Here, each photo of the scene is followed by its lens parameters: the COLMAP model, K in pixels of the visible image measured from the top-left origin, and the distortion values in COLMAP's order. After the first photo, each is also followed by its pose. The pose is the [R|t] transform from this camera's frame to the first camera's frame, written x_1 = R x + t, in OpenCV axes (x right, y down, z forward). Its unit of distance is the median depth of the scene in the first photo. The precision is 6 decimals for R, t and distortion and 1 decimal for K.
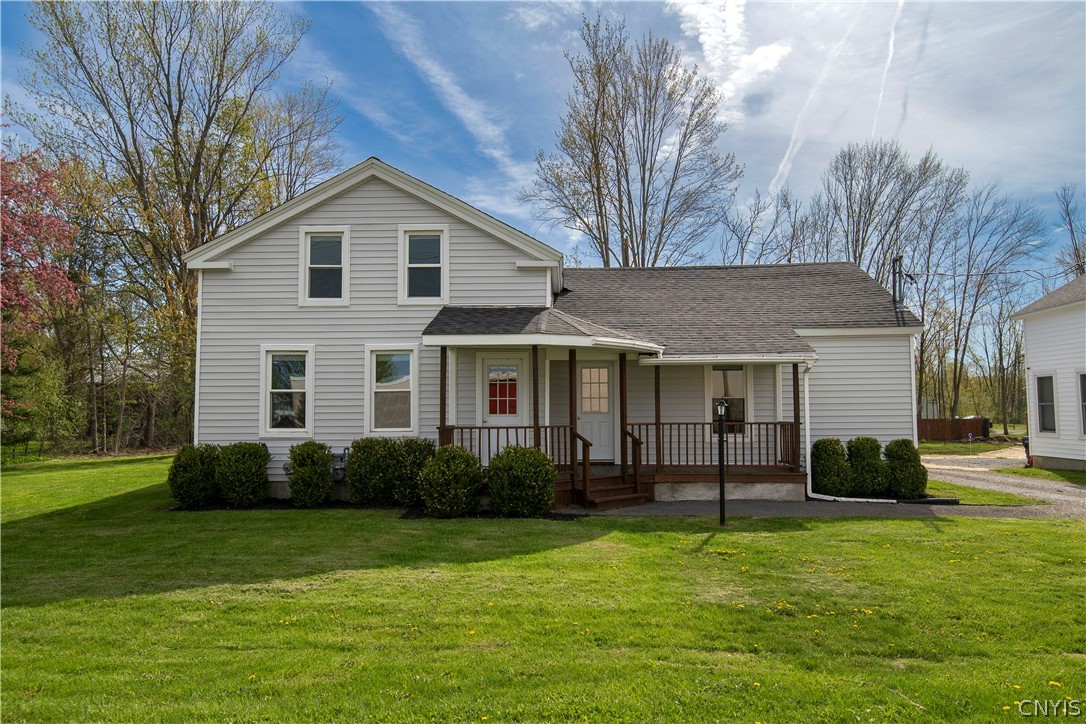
lens RADIAL K [[762.6, 0, 543.0], [0, 762.6, 362.0], [0, 0, 1]] dist [-0.001243, 0.000062]
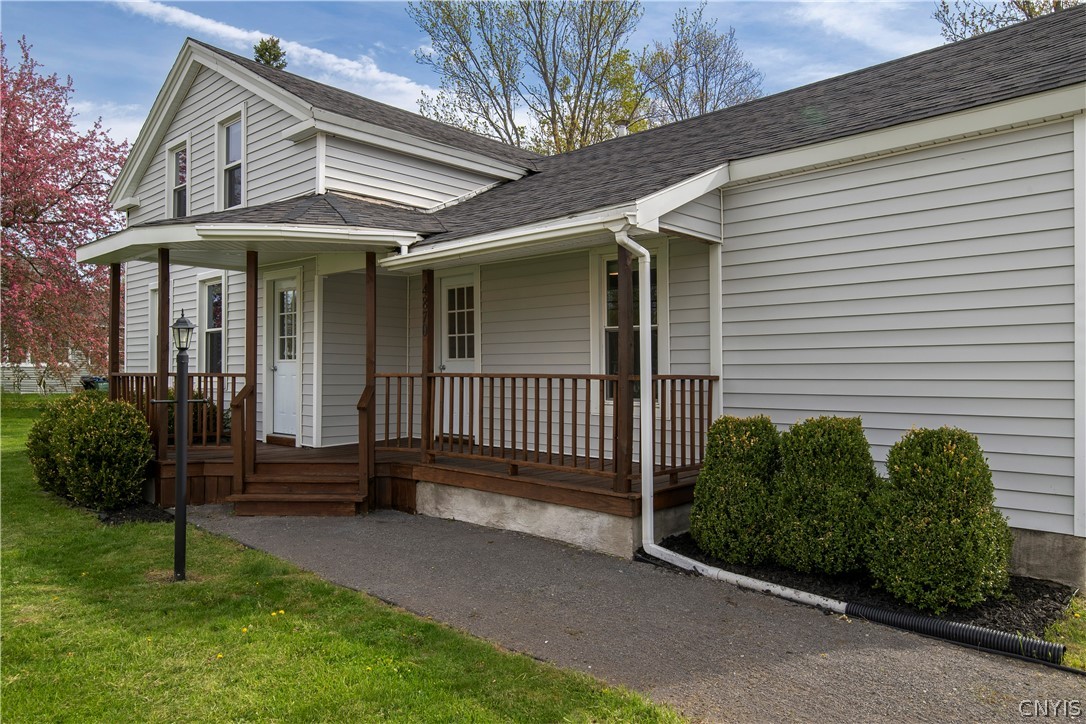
lens RADIAL K [[762.6, 0, 543.0], [0, 762.6, 362.0], [0, 0, 1]] dist [-0.001243, 0.000062]
pose [[0.732251, -0.000645, -0.681035, 0.554597], [0.033324, 0.998836, 0.034884, 0.051694], [0.680219, -0.048239, 0.731420, 0.614429]]
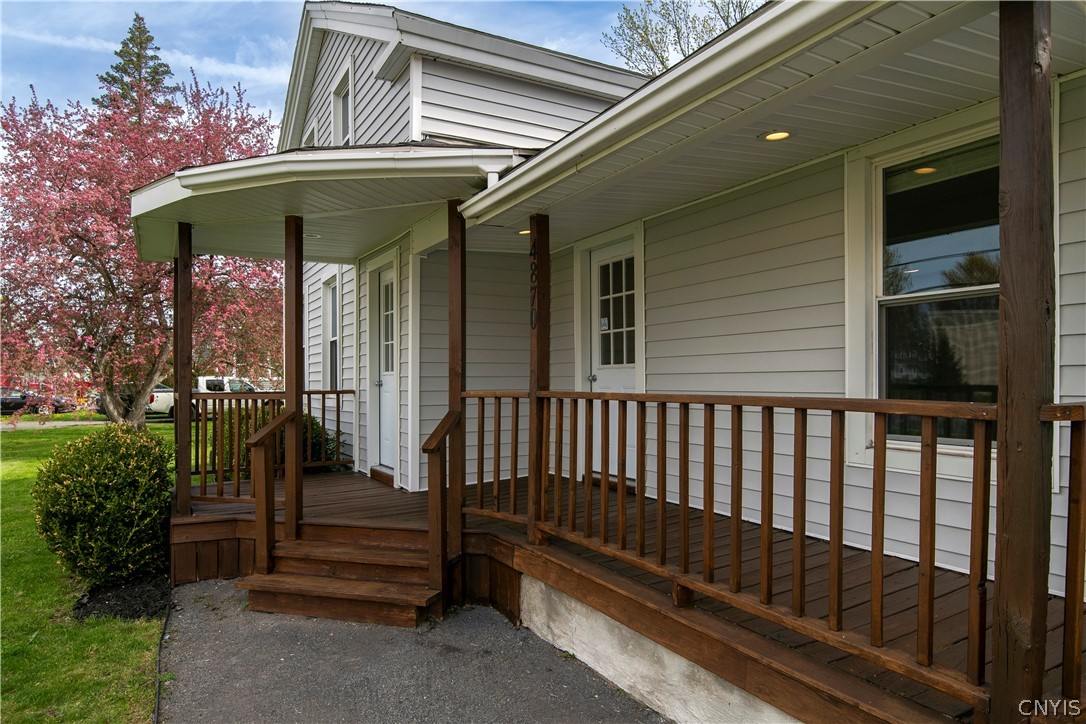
lens RADIAL K [[678.1, 0, 470.9], [0, 678.1, 413.7], [0, 0, 1]] dist [0.003434, 0.000990]
pose [[0.426698, 0.046376, -0.903204, 0.376323], [0.064817, 0.994548, 0.081688, 0.059759], [0.902069, -0.093399, 0.421365, 0.803046]]
